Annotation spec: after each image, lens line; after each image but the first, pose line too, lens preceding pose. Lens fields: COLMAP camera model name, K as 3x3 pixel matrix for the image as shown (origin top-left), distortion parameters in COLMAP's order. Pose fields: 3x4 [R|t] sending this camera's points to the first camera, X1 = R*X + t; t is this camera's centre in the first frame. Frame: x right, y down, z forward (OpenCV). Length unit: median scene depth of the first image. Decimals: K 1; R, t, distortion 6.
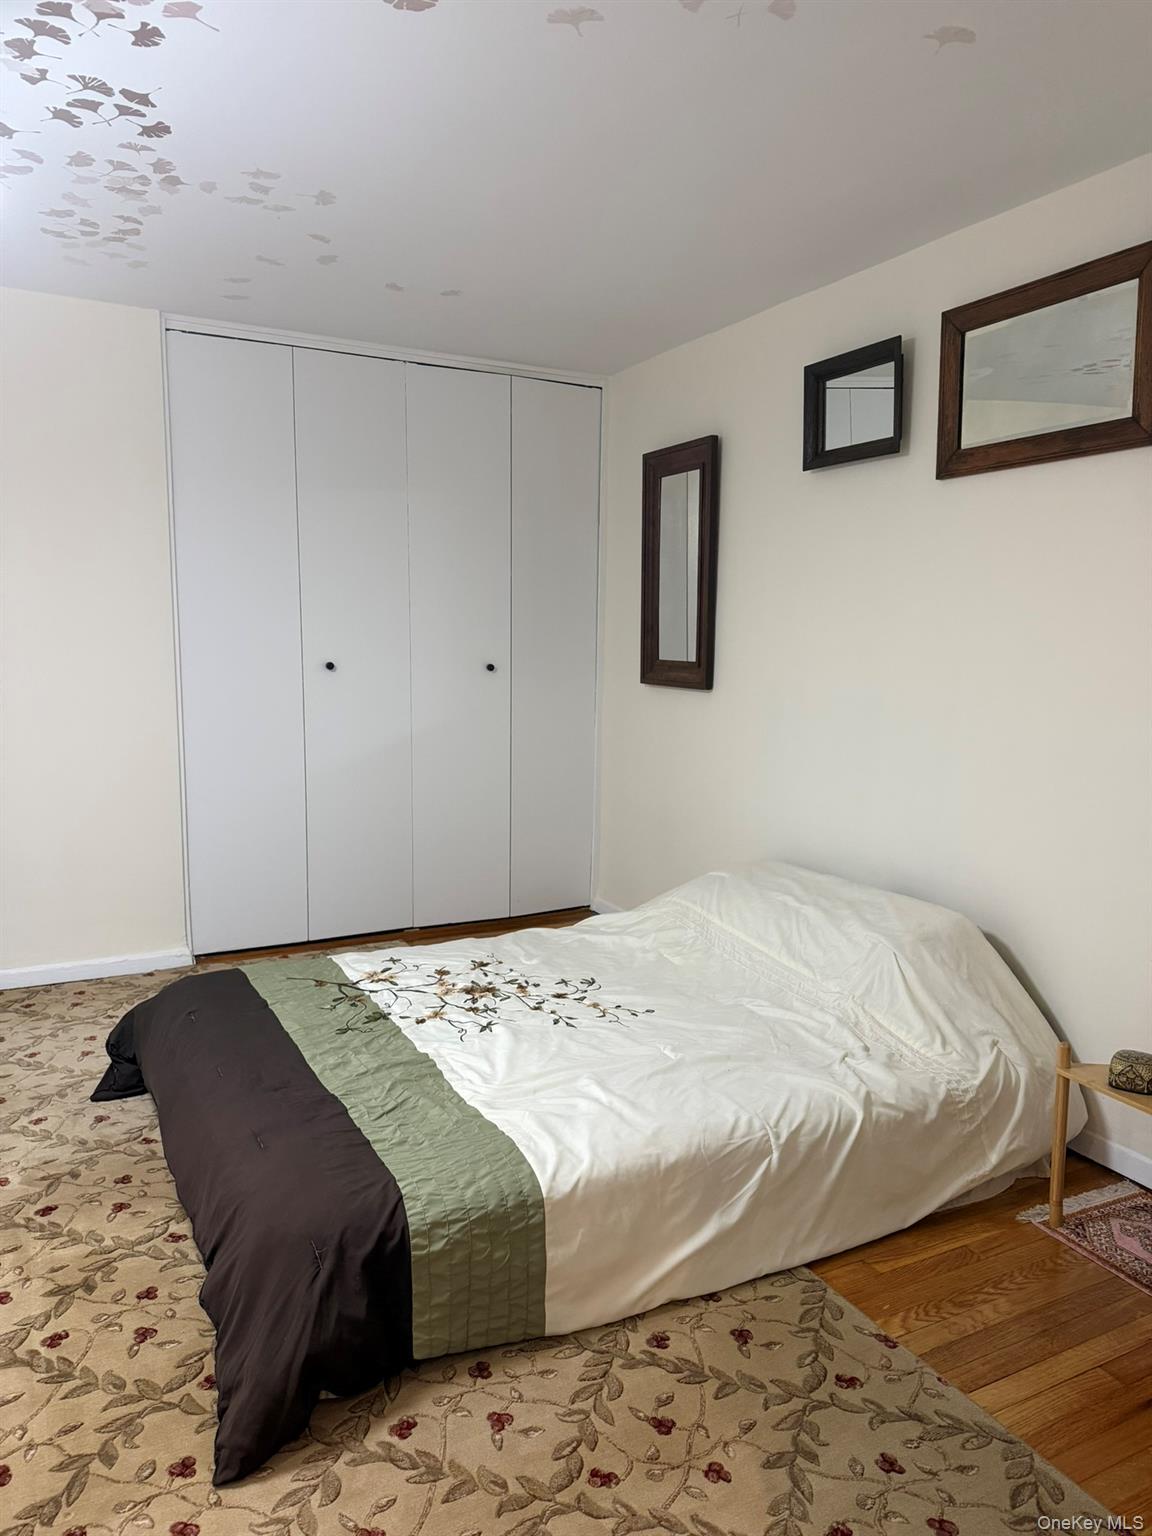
lens RADIAL K [[1096.2, 0, 576.0], [0, 1096.2, 768.0], [0, 0, 1]] dist [0.024801, -0.011065]
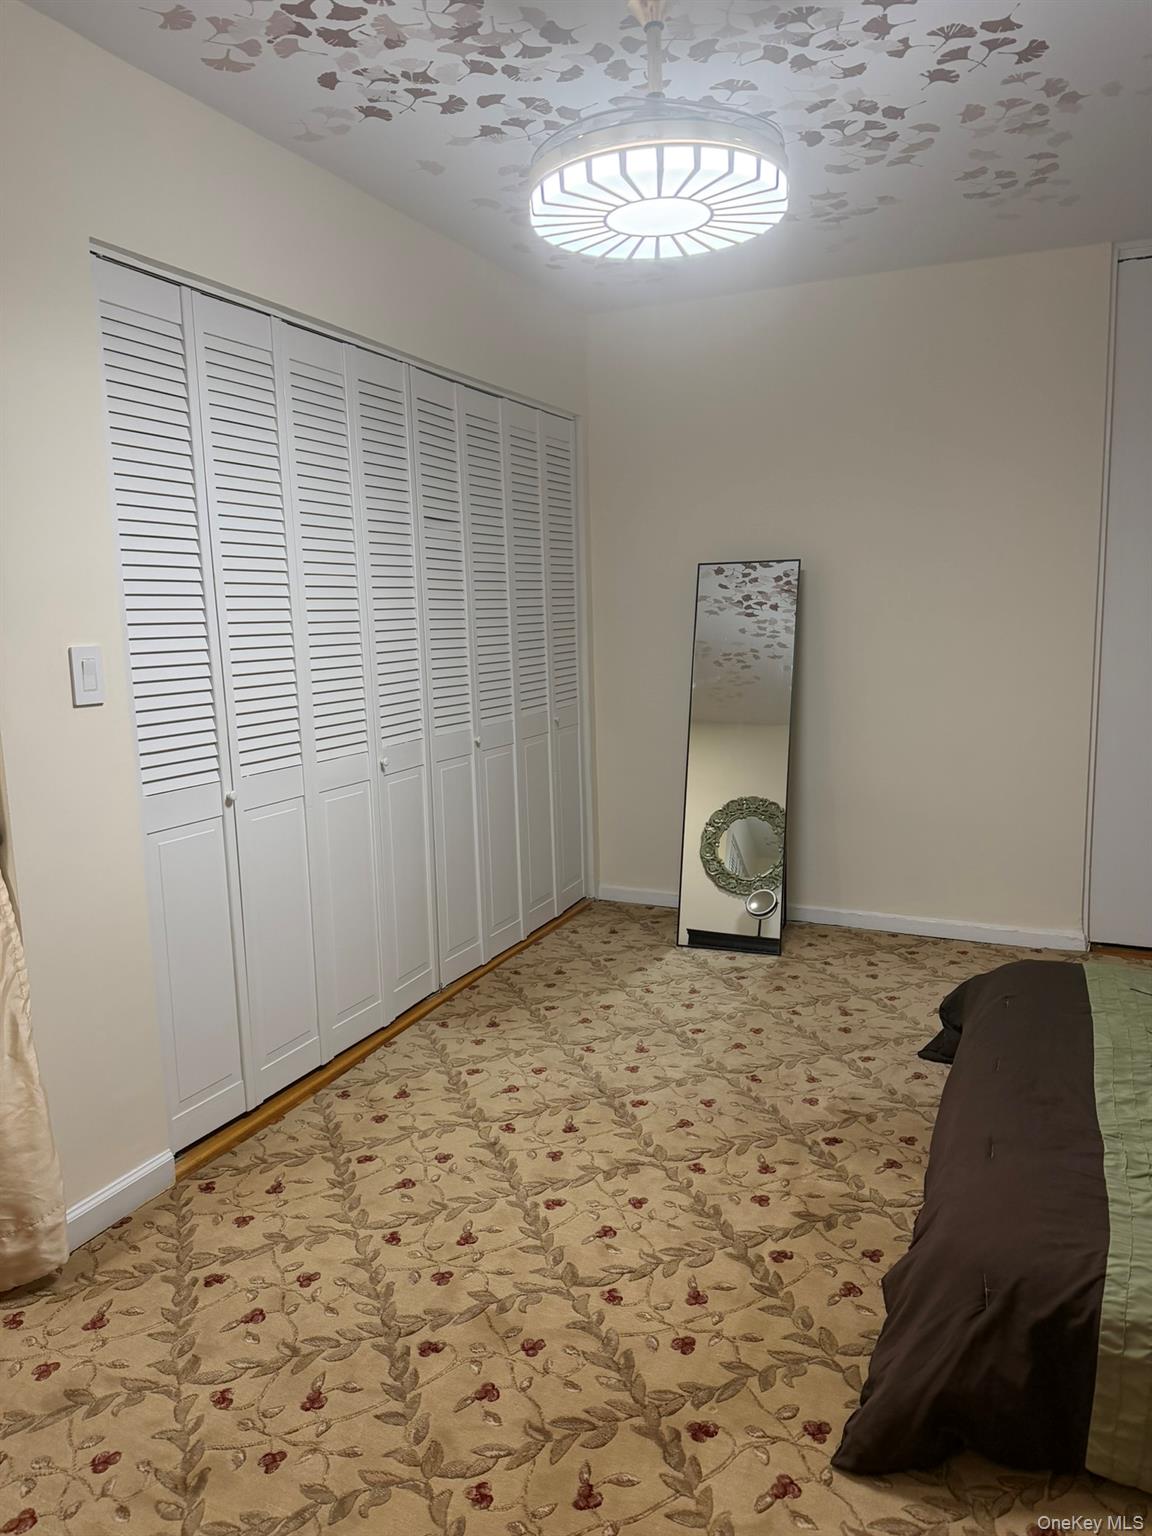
lens RADIAL K [[1096.2, 0, 576.0], [0, 1096.2, 768.0], [0, 0, 1]] dist [0.024801, -0.011065]
pose [[0.629052, 0.096630, -0.771334, 0.165135], [-0.070648, 0.995244, 0.067065, -0.015603], [0.774146, 0.012306, 0.632888, 0.134072]]
